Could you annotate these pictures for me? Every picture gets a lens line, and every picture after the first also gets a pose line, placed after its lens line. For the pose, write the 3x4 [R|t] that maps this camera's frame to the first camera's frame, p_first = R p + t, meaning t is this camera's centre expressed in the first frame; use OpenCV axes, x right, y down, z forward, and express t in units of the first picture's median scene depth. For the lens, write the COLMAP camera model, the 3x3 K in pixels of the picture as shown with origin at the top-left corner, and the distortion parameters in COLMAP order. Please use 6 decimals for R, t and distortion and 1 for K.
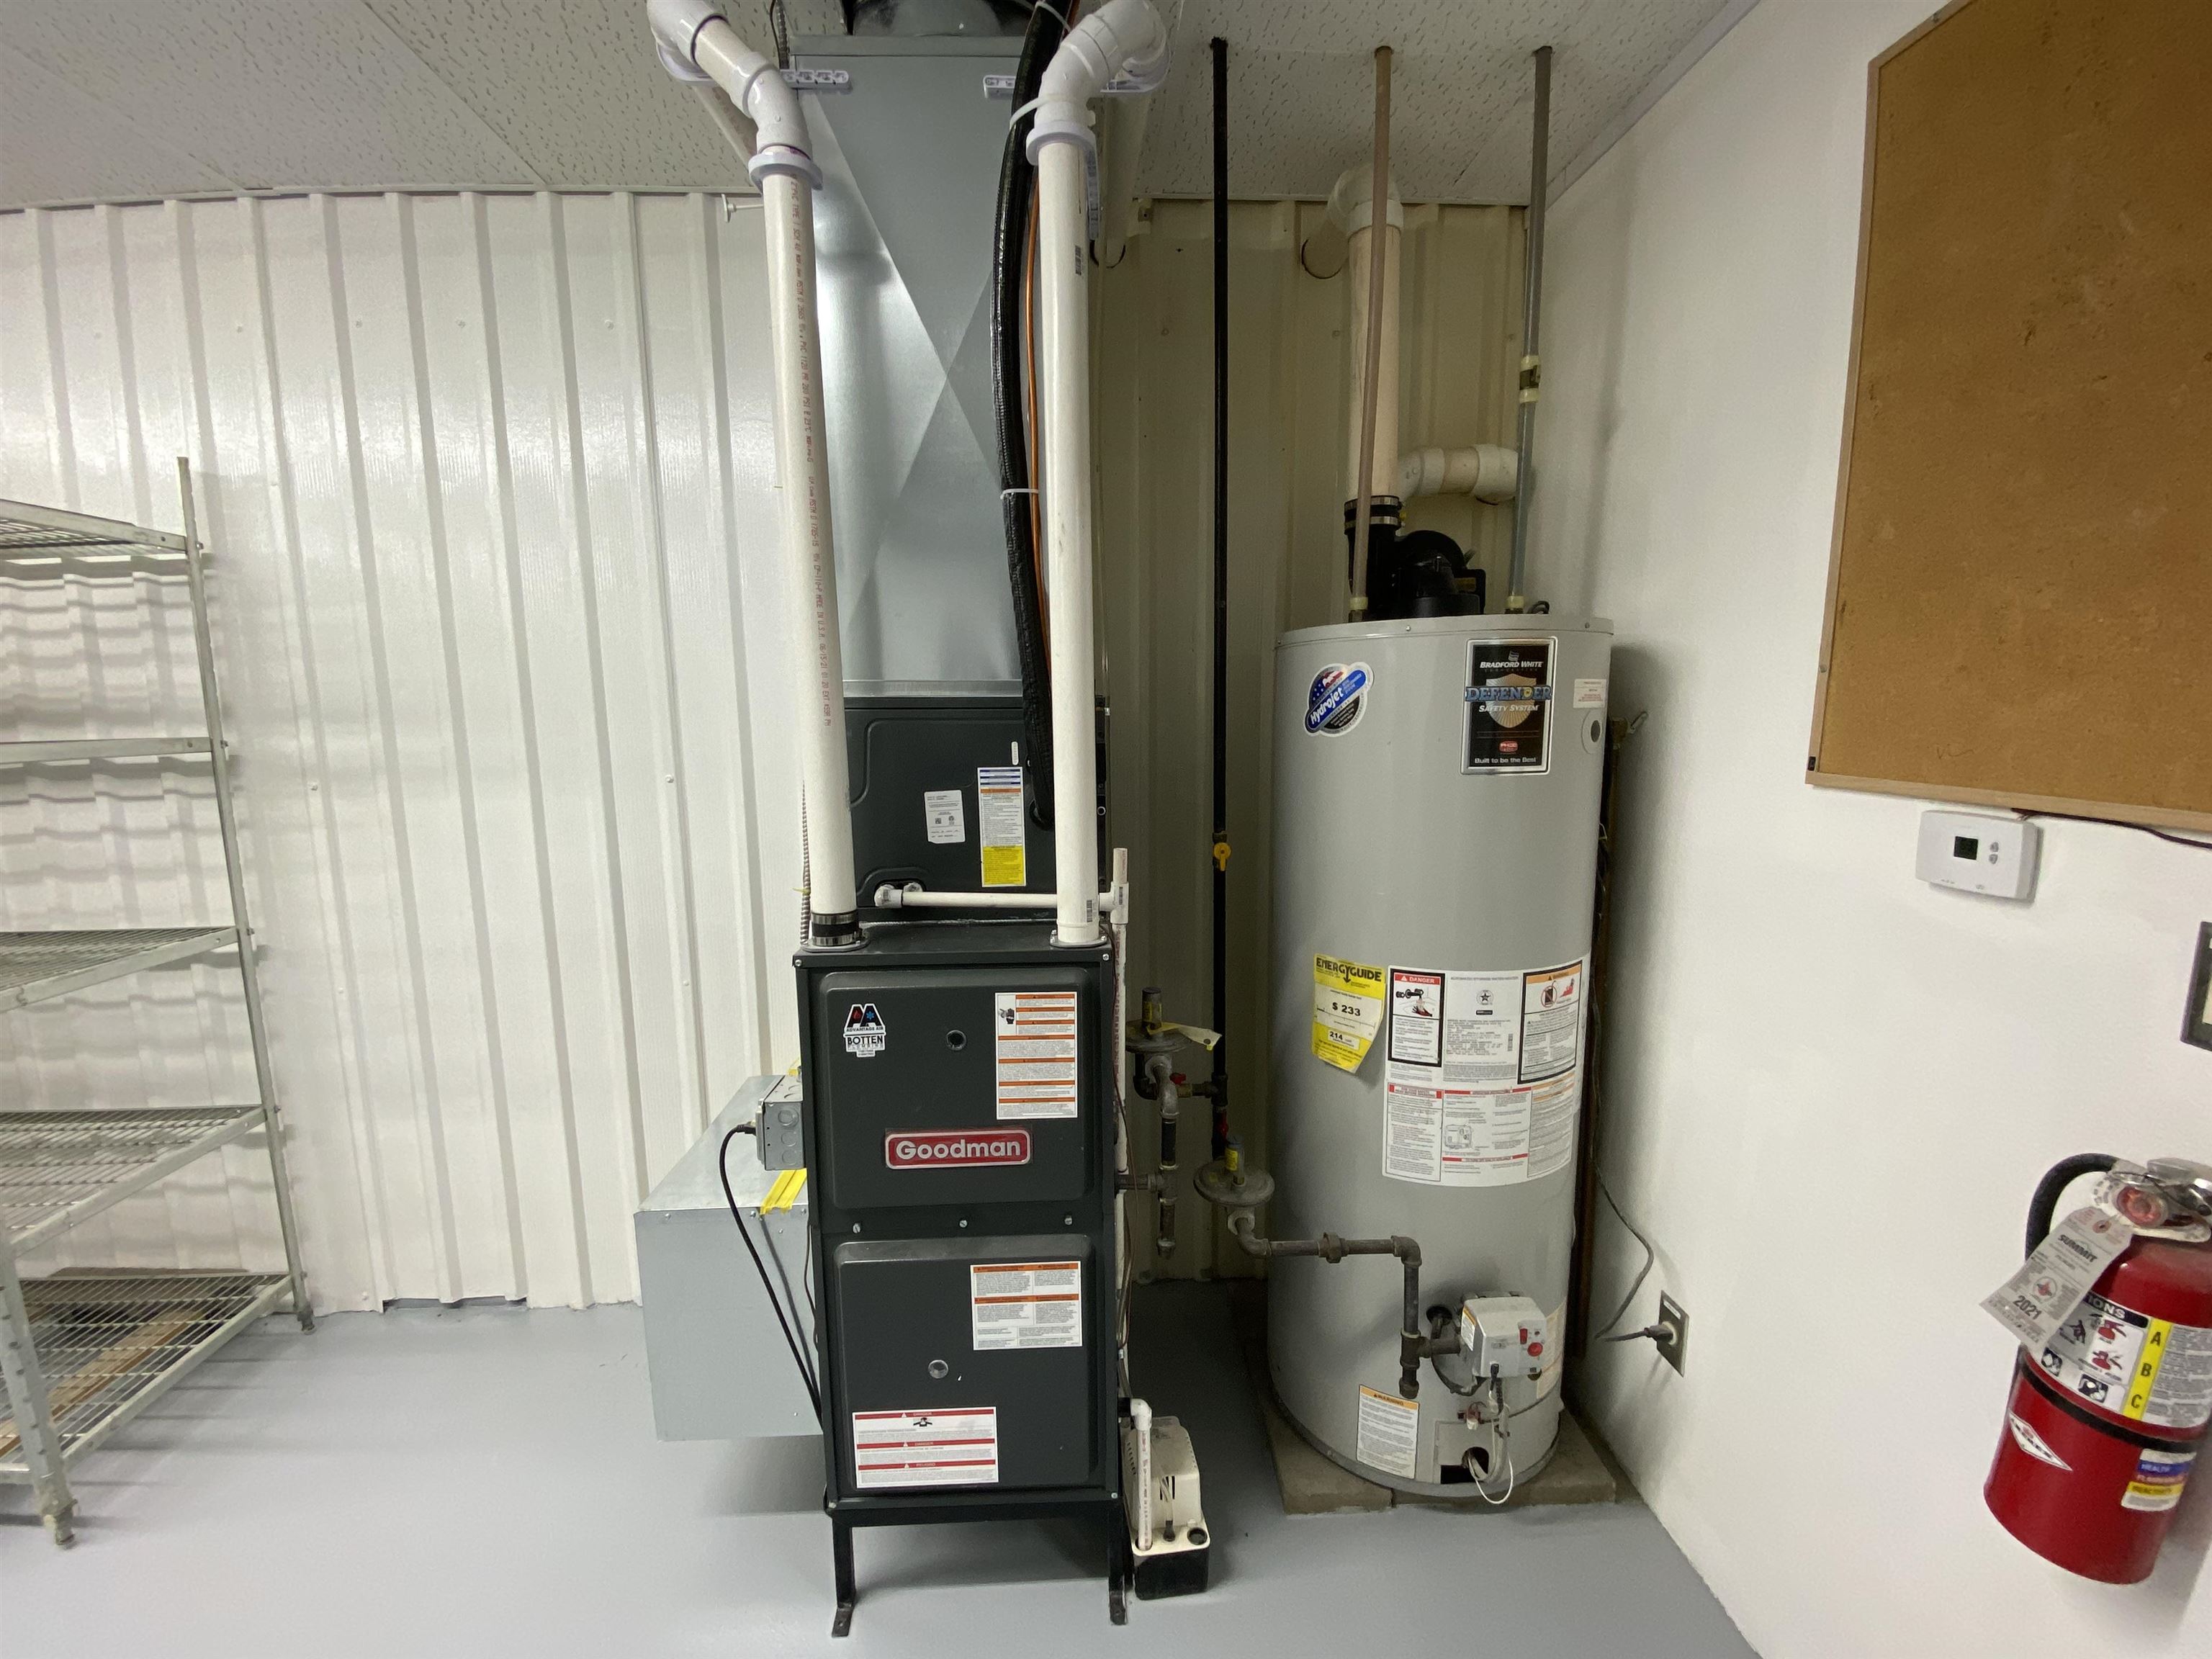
lens RADIAL K [[902.5, 0, 1106.0], [0, 902.5, 829.5], [0, 0, 1]] dist [0.054853, -0.035279]
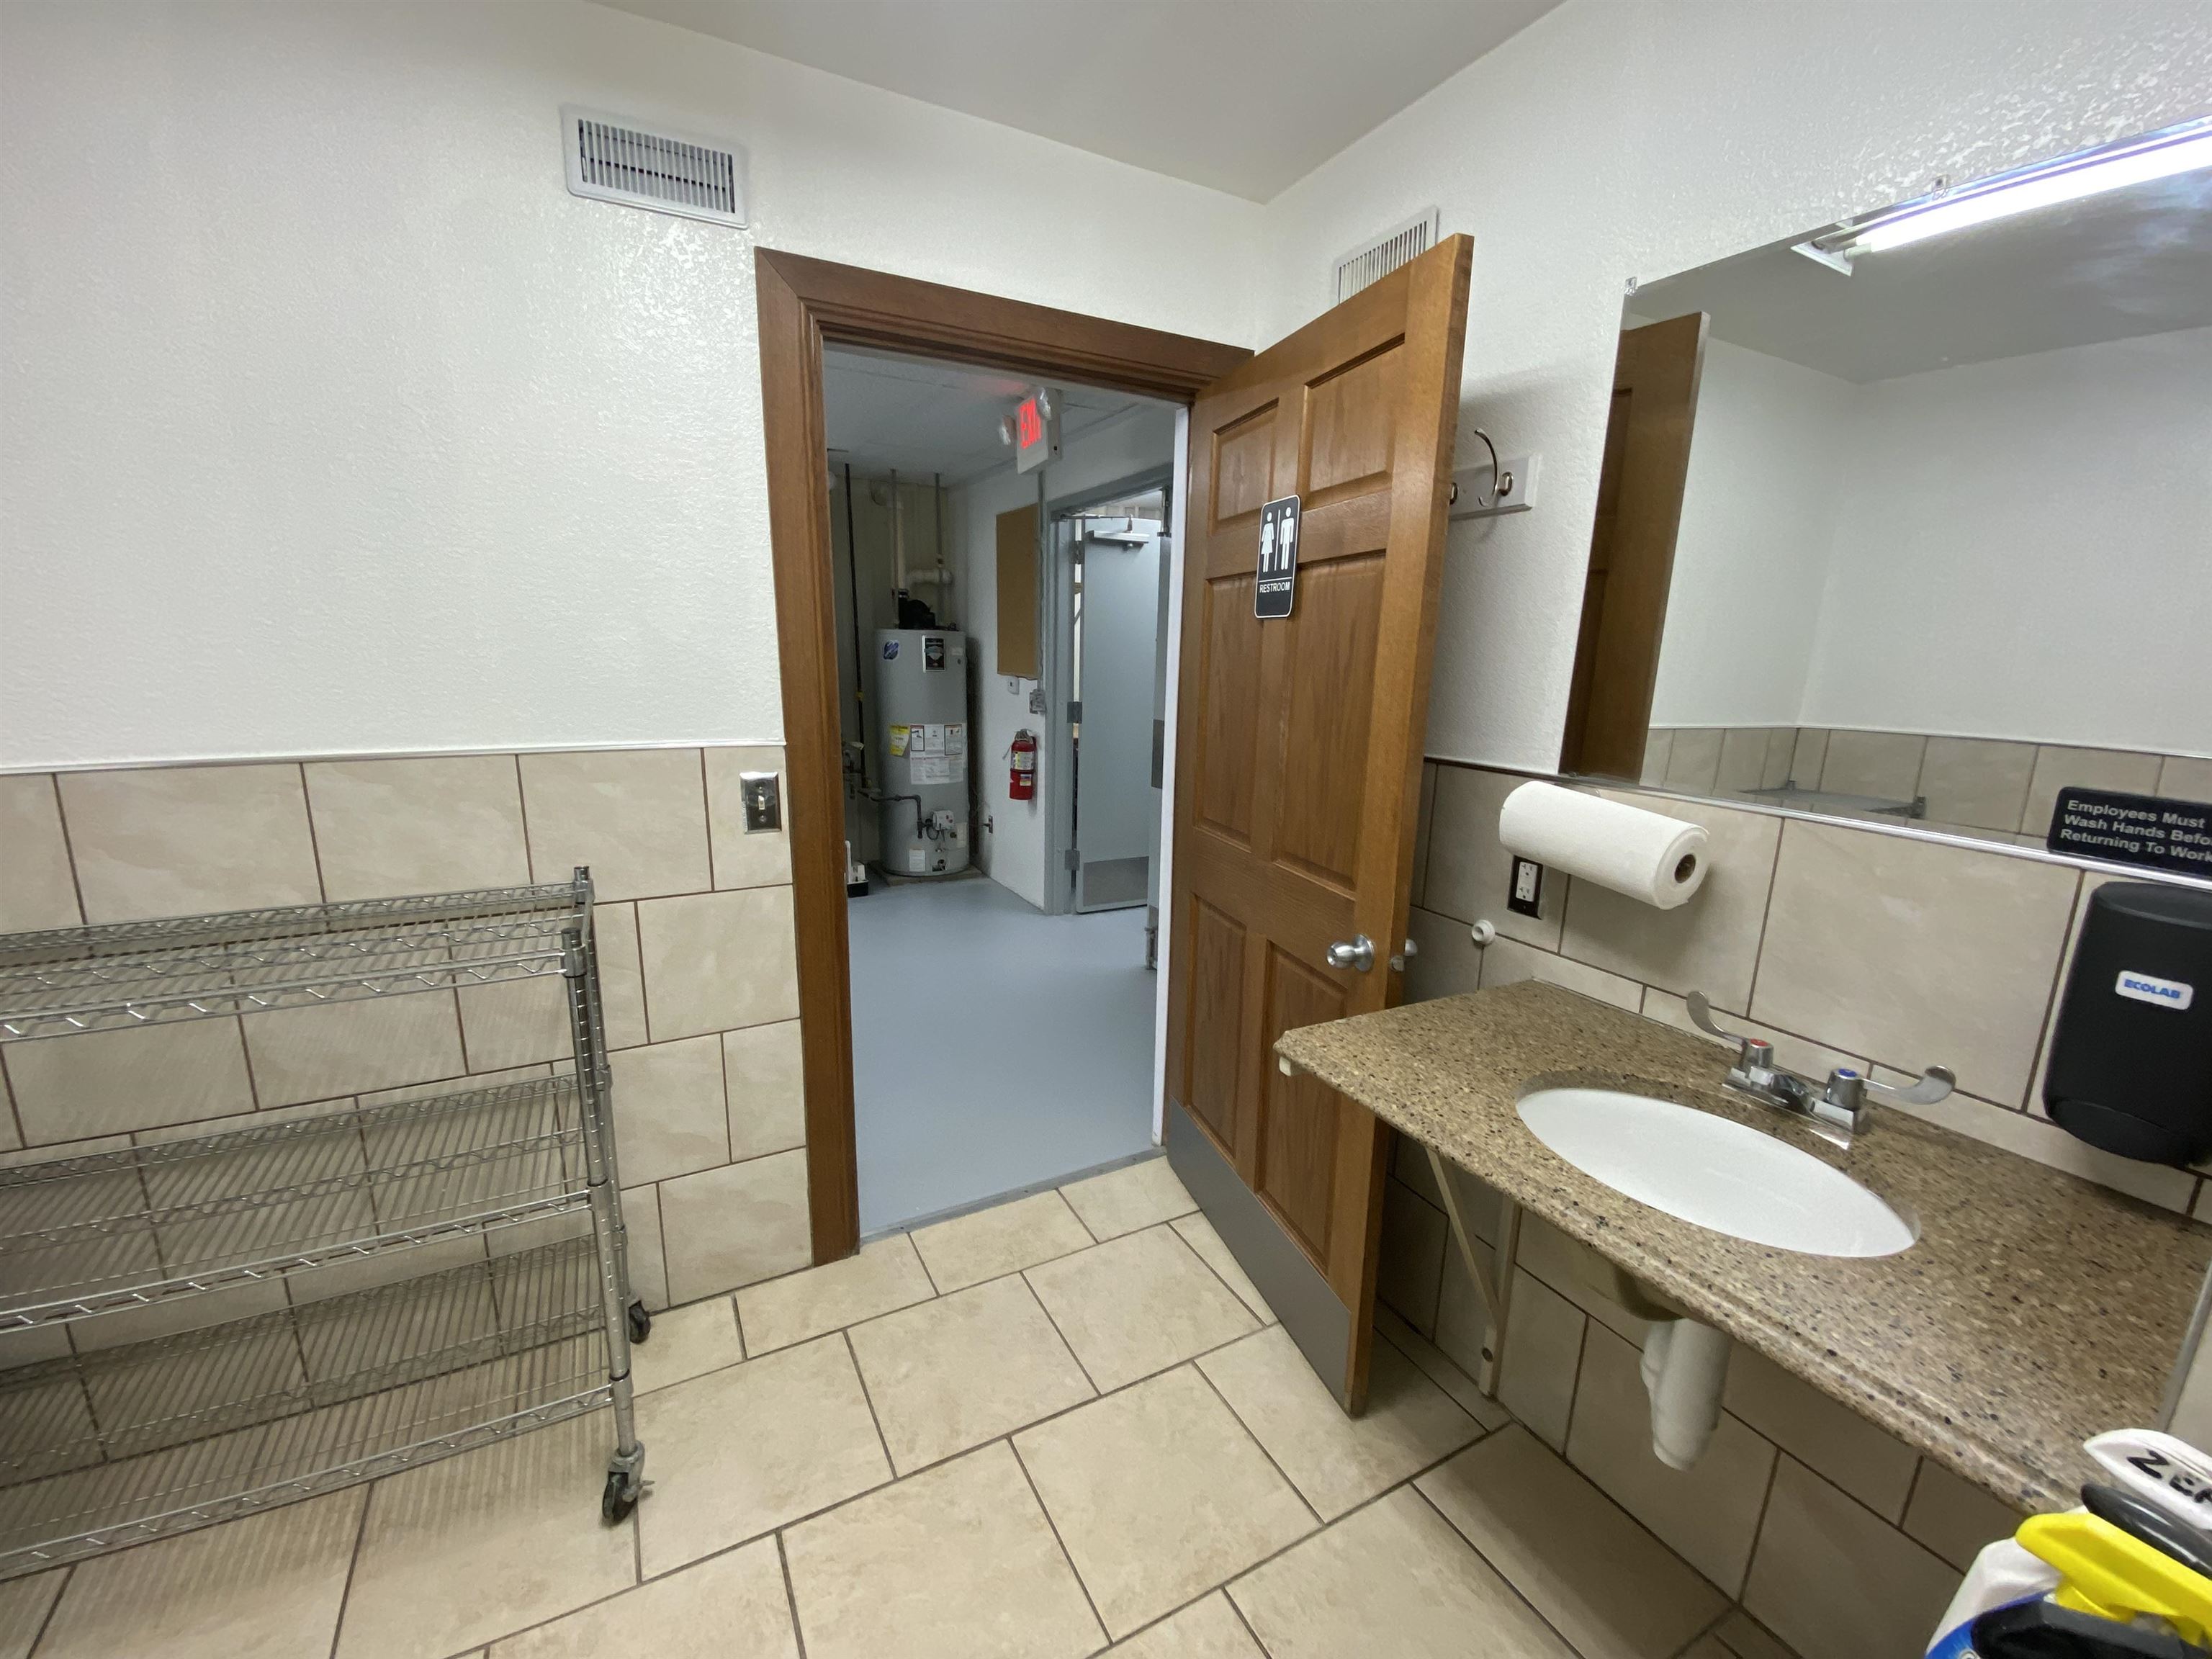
lens RADIAL K [[902.5, 0, 1106.0], [0, 902.5, 829.5], [0, 0, 1]] dist [0.054853, -0.035279]
pose [[0.895257, -0.063719, 0.440971, -0.607998], [0.037865, 0.997021, 0.067195, 0.347717], [-0.443939, -0.043460, 0.895003, -2.596694]]
